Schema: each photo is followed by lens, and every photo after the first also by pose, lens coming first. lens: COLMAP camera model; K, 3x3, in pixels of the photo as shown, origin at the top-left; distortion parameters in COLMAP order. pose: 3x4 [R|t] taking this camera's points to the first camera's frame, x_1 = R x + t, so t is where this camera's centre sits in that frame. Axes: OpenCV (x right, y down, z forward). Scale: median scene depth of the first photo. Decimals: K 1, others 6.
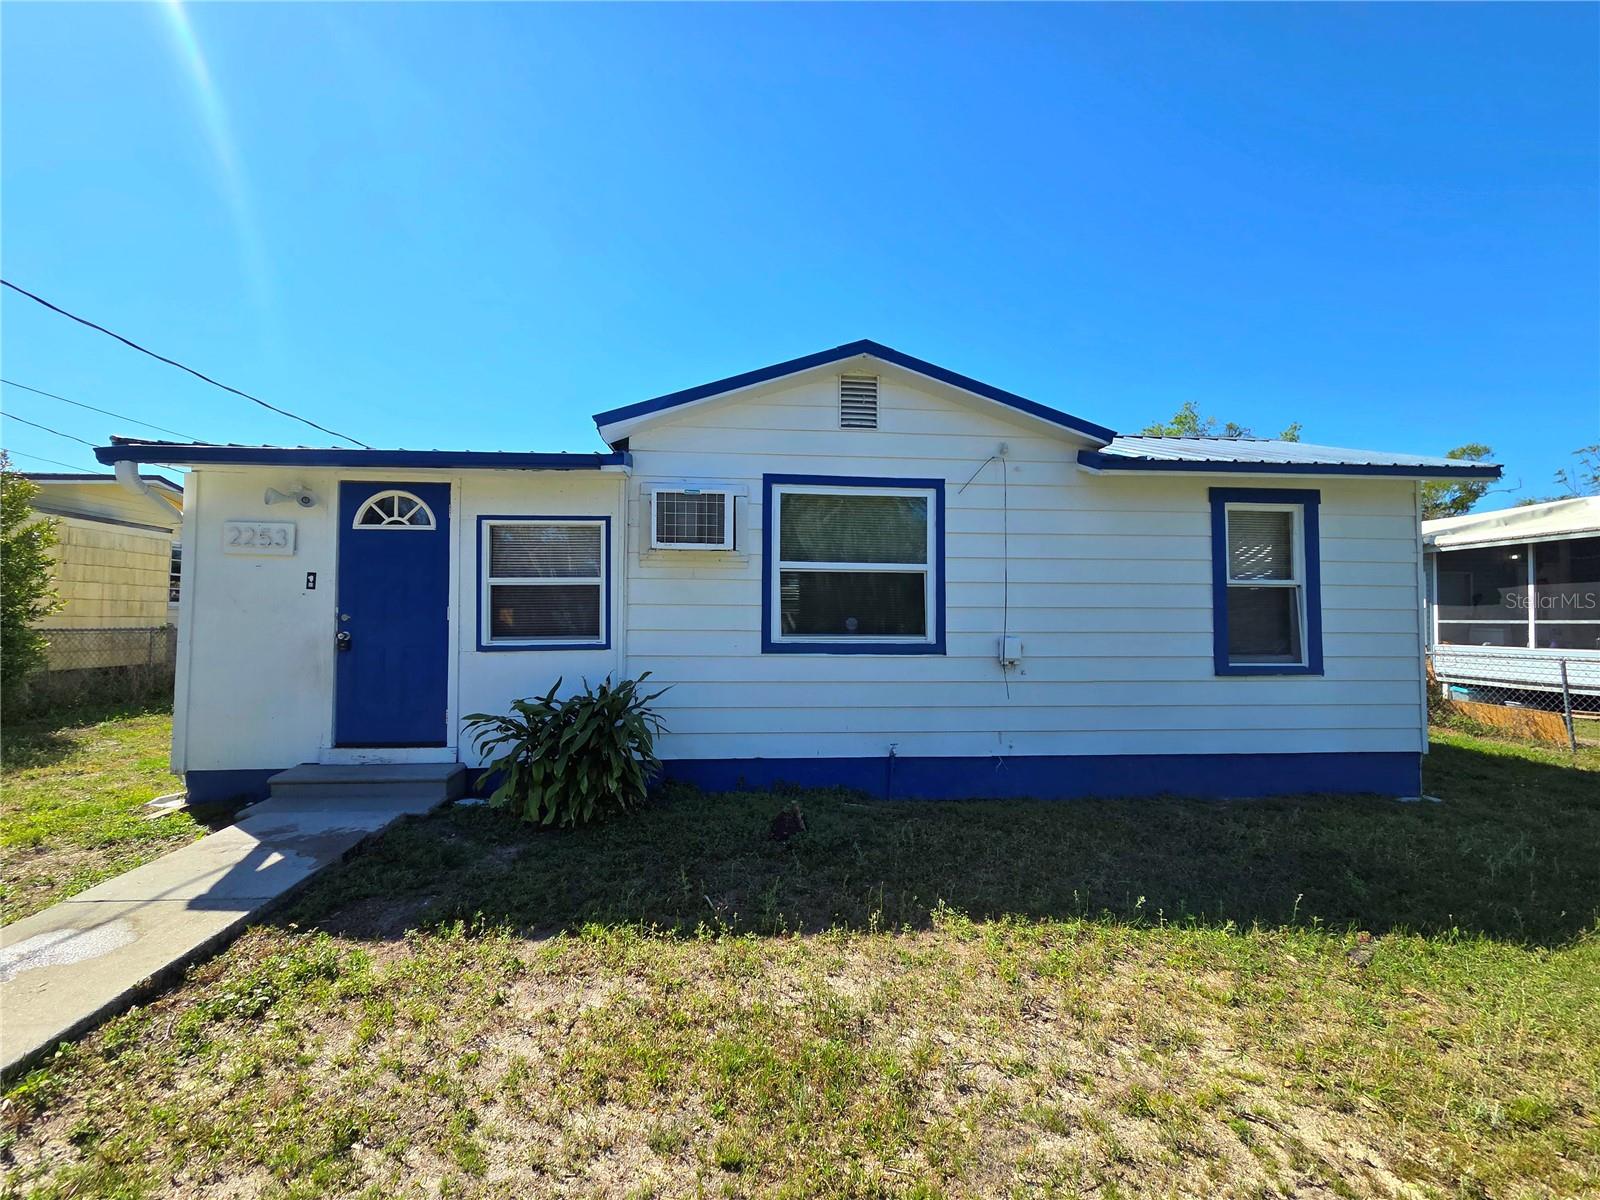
lens RADIAL K [[644.3, 0, 800.0], [0, 644.3, 600.0], [0, 0, 1]] dist [-0.000407, -0.000080]
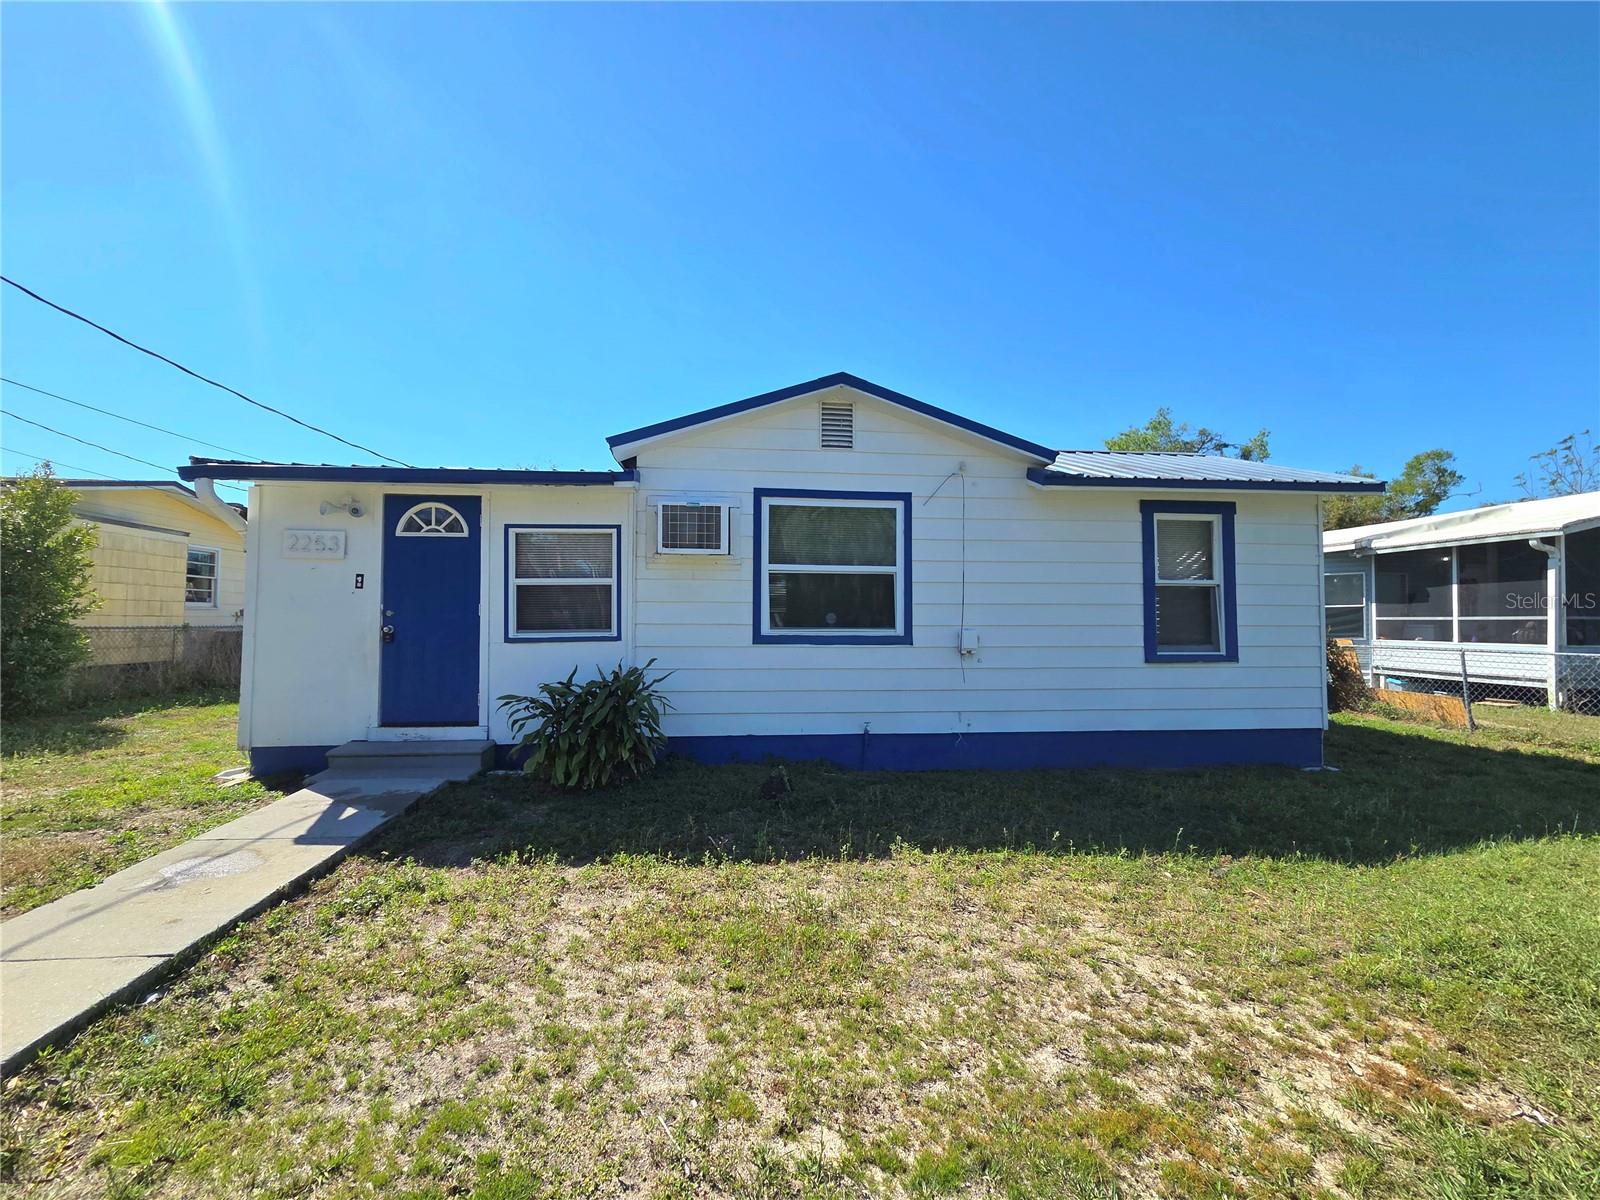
lens RADIAL K [[644.3, 0, 800.0], [0, 644.3, 600.0], [0, 0, 1]] dist [-0.000407, -0.000080]
pose [[0.999816, -0.001307, 0.019164, 0.003016], [0.001329, 0.999998, -0.001151, 0.005598], [-0.019162, 0.001176, 0.999816, -0.157742]]
